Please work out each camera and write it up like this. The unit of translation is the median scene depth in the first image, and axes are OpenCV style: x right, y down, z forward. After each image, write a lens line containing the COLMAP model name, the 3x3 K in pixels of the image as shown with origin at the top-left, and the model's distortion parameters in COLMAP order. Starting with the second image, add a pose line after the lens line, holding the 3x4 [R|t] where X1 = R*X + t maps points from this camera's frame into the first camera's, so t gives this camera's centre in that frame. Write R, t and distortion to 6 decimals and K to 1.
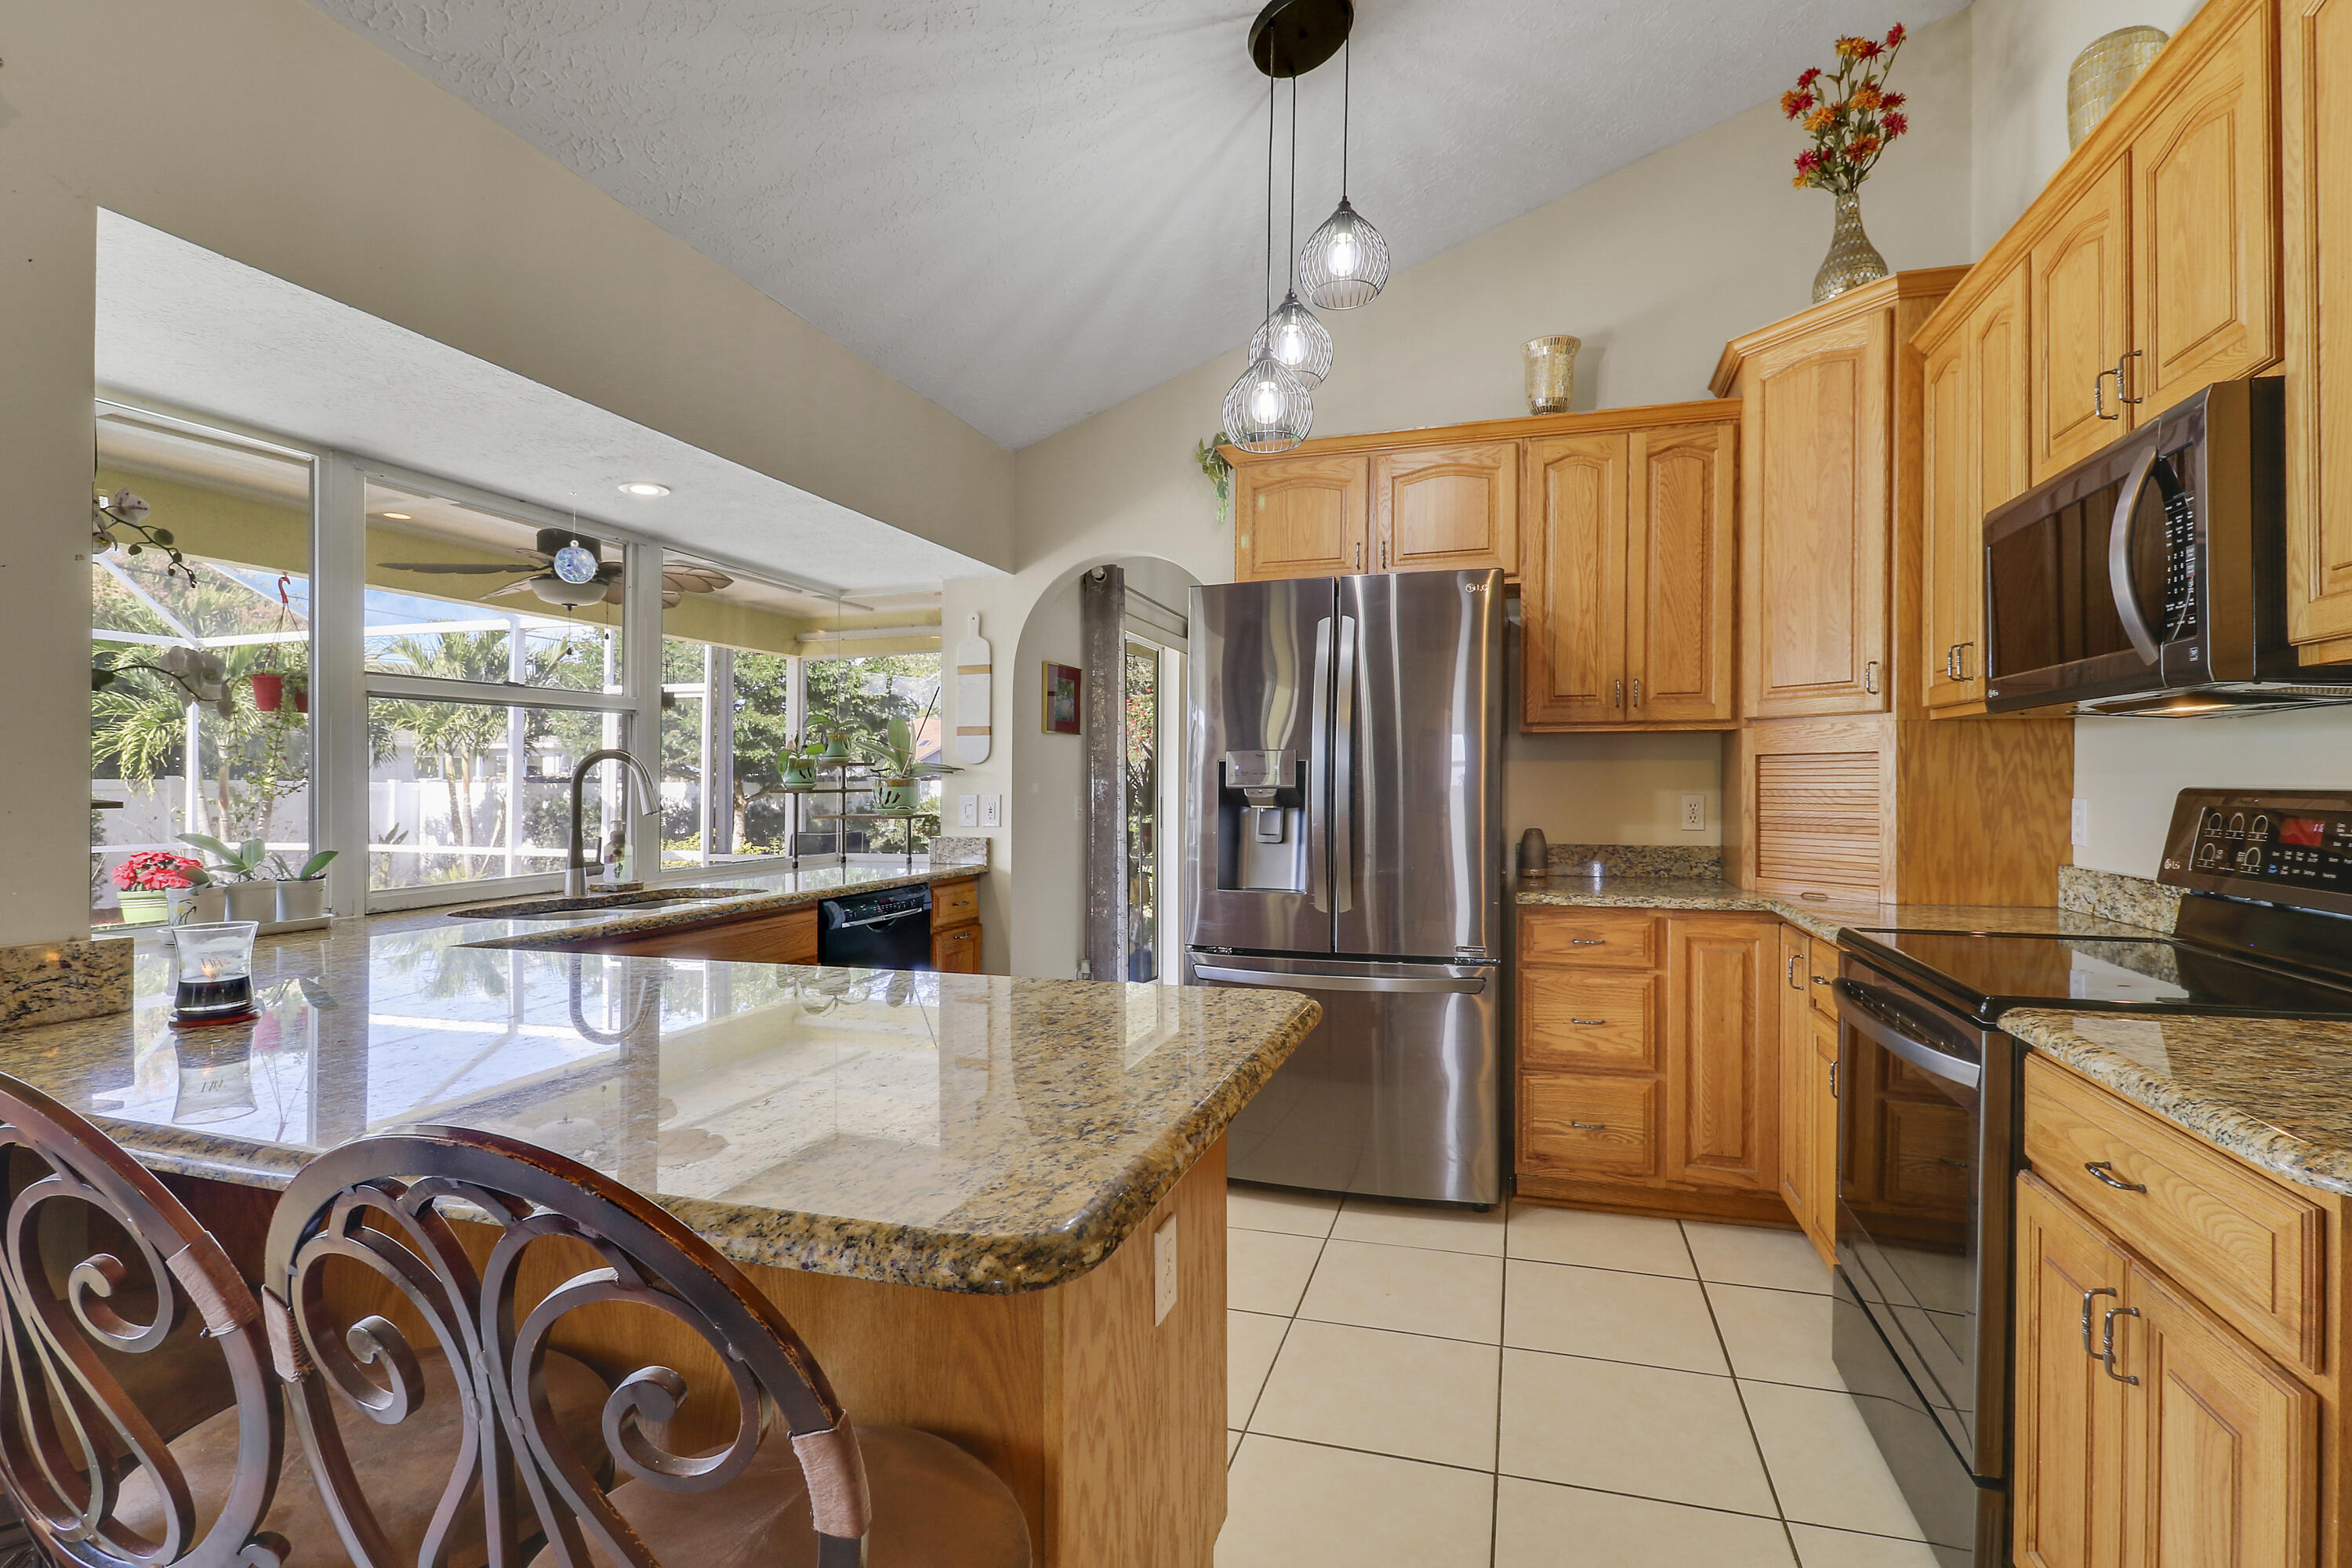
lens RADIAL K [[1108.2, 0, 1182.2], [0, 1108.2, 783.6], [0, 0, 1]] dist [-0.001691, -0.008876]
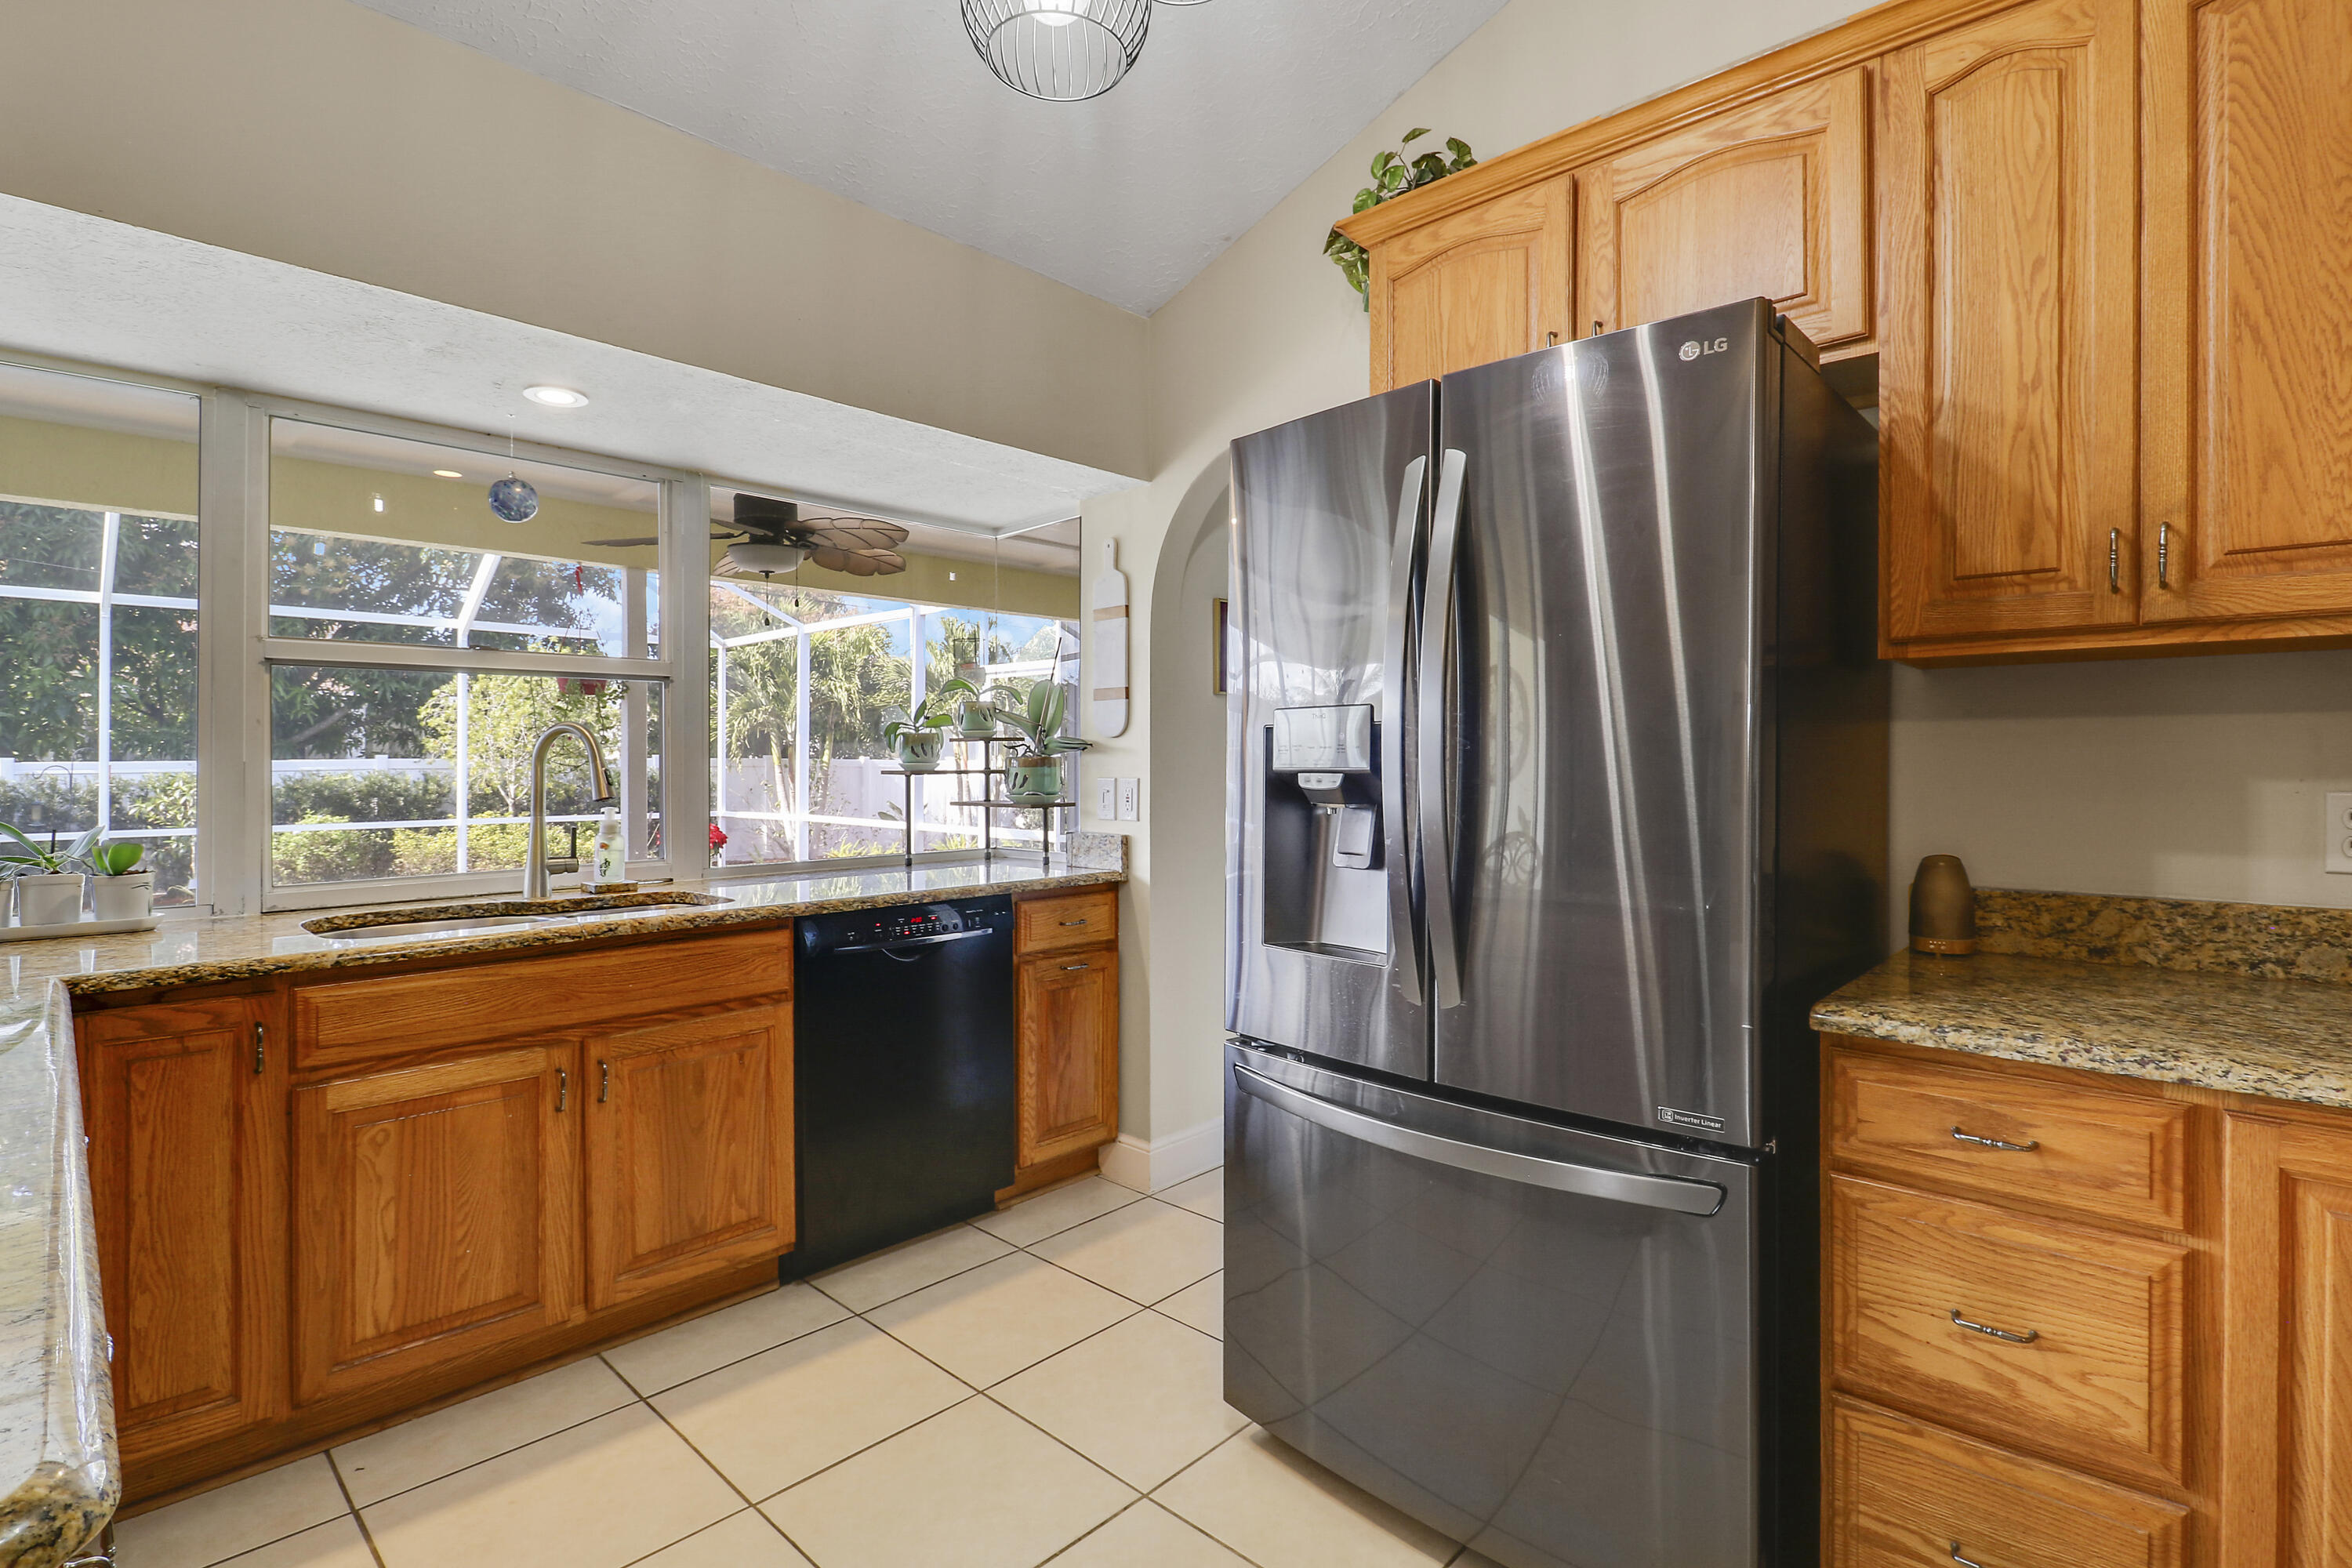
lens RADIAL K [[1097.9, 0, 1209.4], [0, 1097.9, 755.1], [0, 0, 1]] dist [0.024696, -0.025289]
pose [[0.902692, -0.002364, -0.430281, 0.273700], [0.000033, 0.999985, -0.005425, -0.002174], [0.430288, 0.004883, 0.902679, 0.481311]]
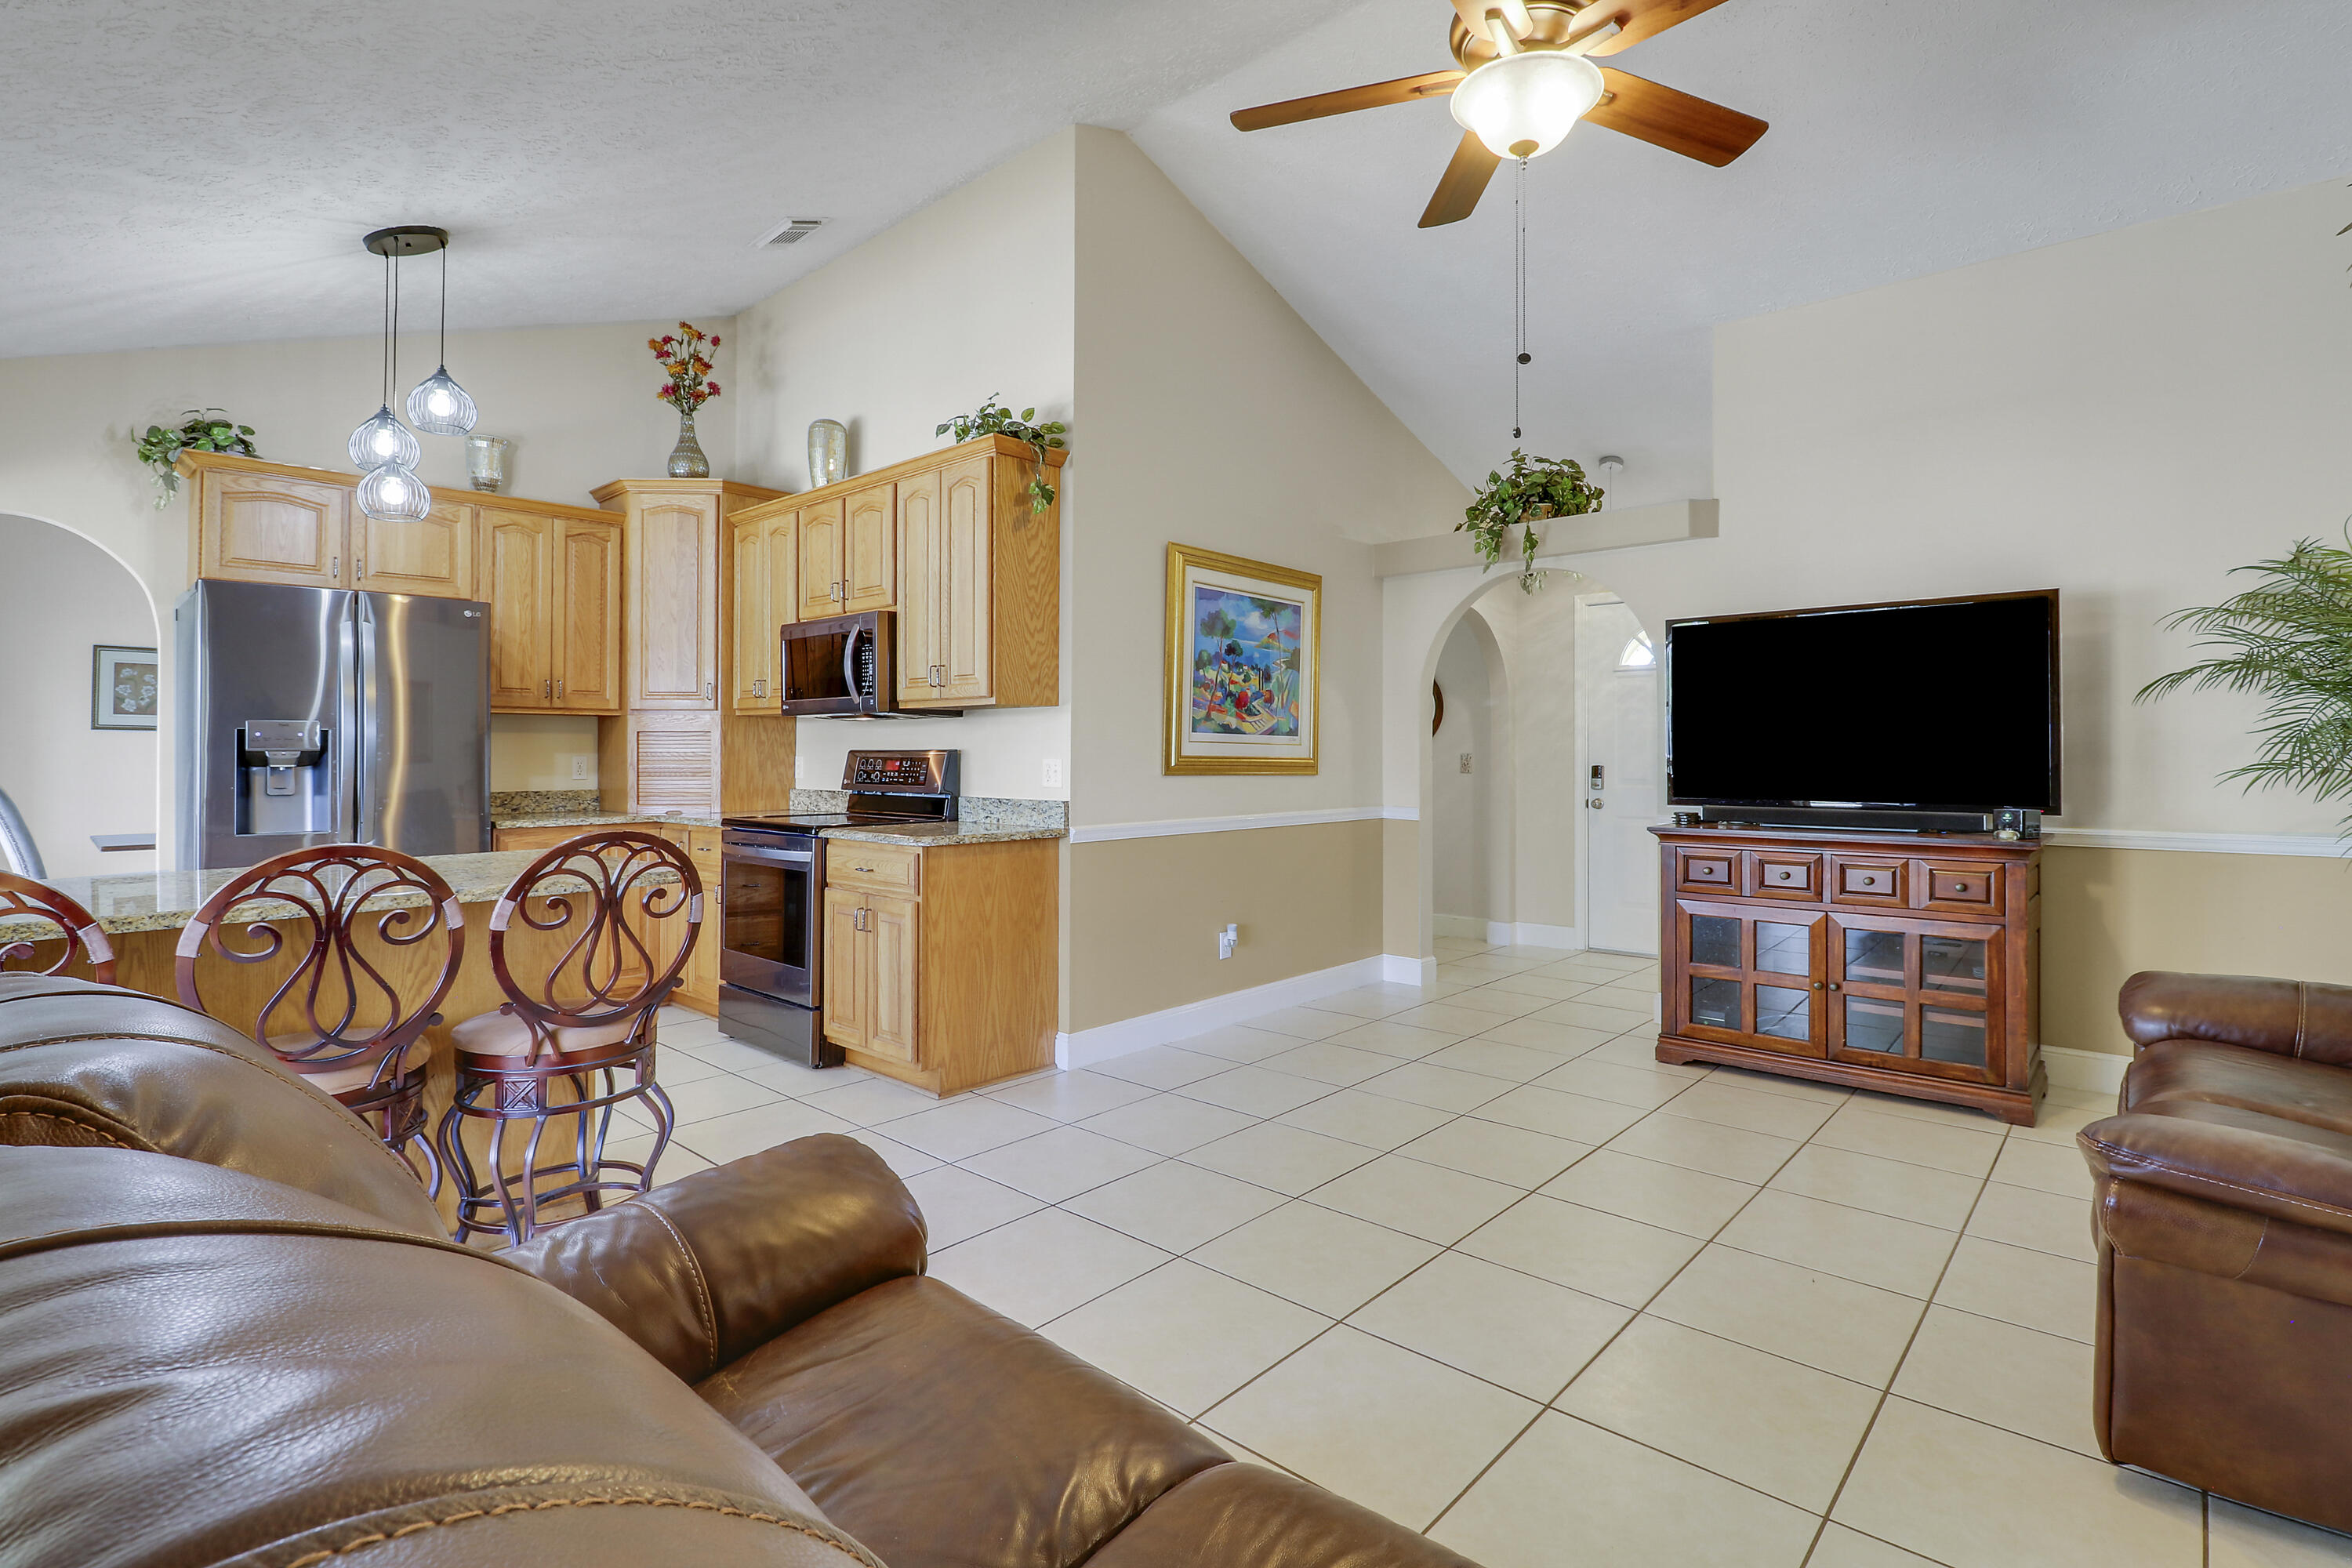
lens RADIAL K [[1097.9, 0, 1209.4], [0, 1097.9, 755.1], [0, 0, 1]] dist [0.024696, -0.025289]
pose [[0.417886, -0.000143, 0.908500, -0.642491], [0.001514, 0.999999, -0.000539, 0.012154], [-0.908498, 0.001601, 0.417886, -0.488906]]
